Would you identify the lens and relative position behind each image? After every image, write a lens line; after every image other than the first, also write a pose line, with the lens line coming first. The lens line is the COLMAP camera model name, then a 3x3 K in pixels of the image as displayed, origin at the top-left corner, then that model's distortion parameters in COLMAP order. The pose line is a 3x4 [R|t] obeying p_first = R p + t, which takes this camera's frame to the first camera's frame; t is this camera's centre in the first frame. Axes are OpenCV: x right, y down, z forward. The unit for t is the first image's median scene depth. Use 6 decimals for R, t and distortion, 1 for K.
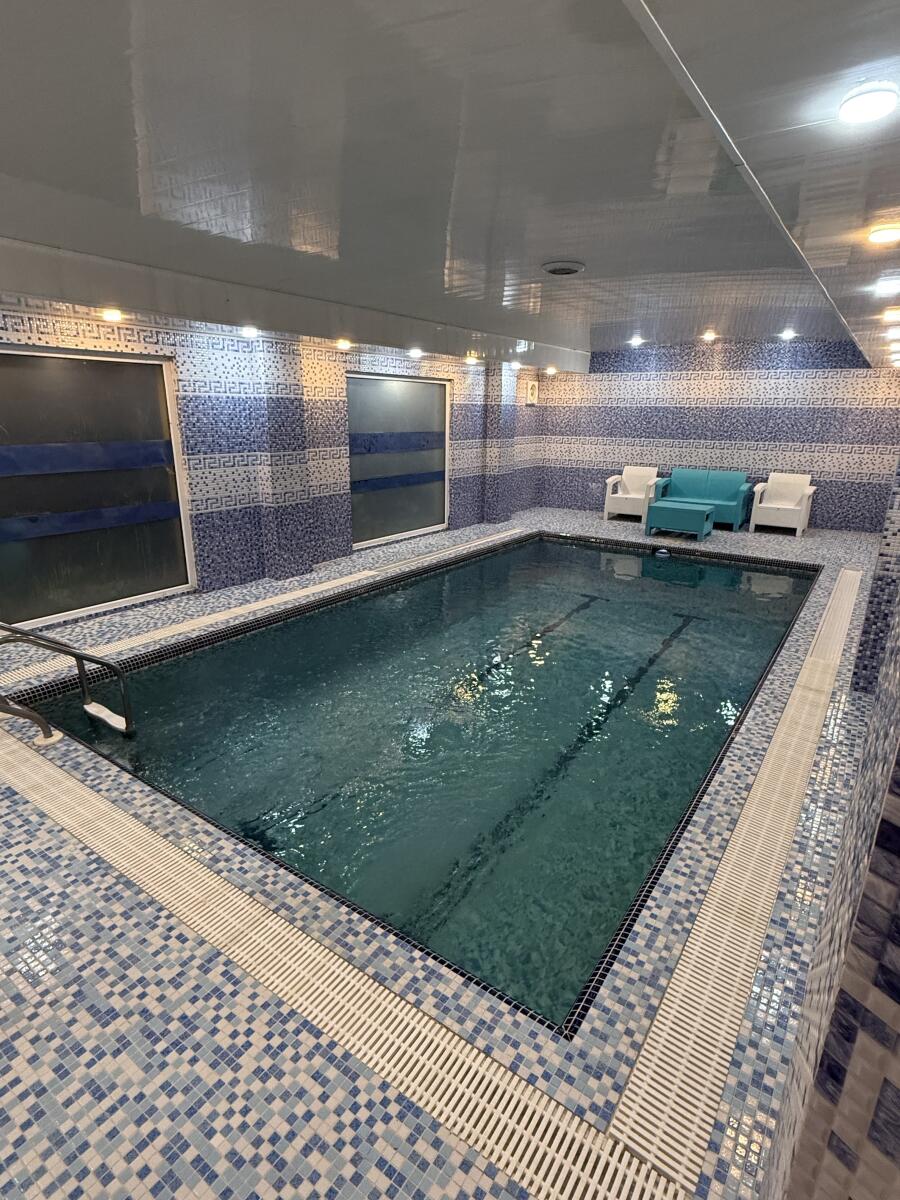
lens RADIAL K [[614.3, 0, 450.0], [0, 614.3, 600.0], [0, 0, 1]] dist [-0.003826, -0.000472]
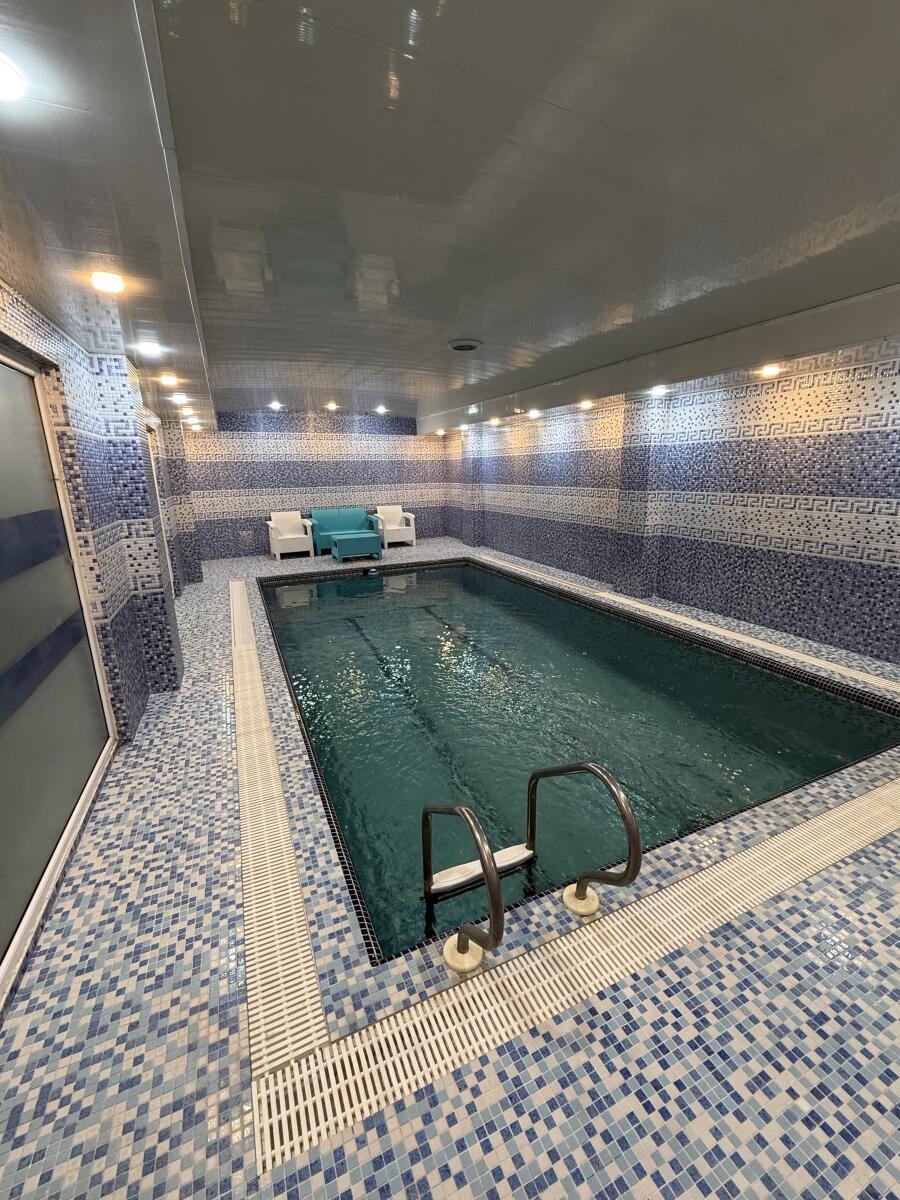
lens RADIAL K [[483.6, 0, 445.4], [0, 483.6, 623.1], [0, 0, 1]] dist [0.001201, -0.000033]
pose [[0.517934, -0.276672, 0.809443, -0.642201], [0.270722, 0.950629, 0.151706, -0.125413], [-0.811452, 0.140560, 0.567264, 0.437088]]
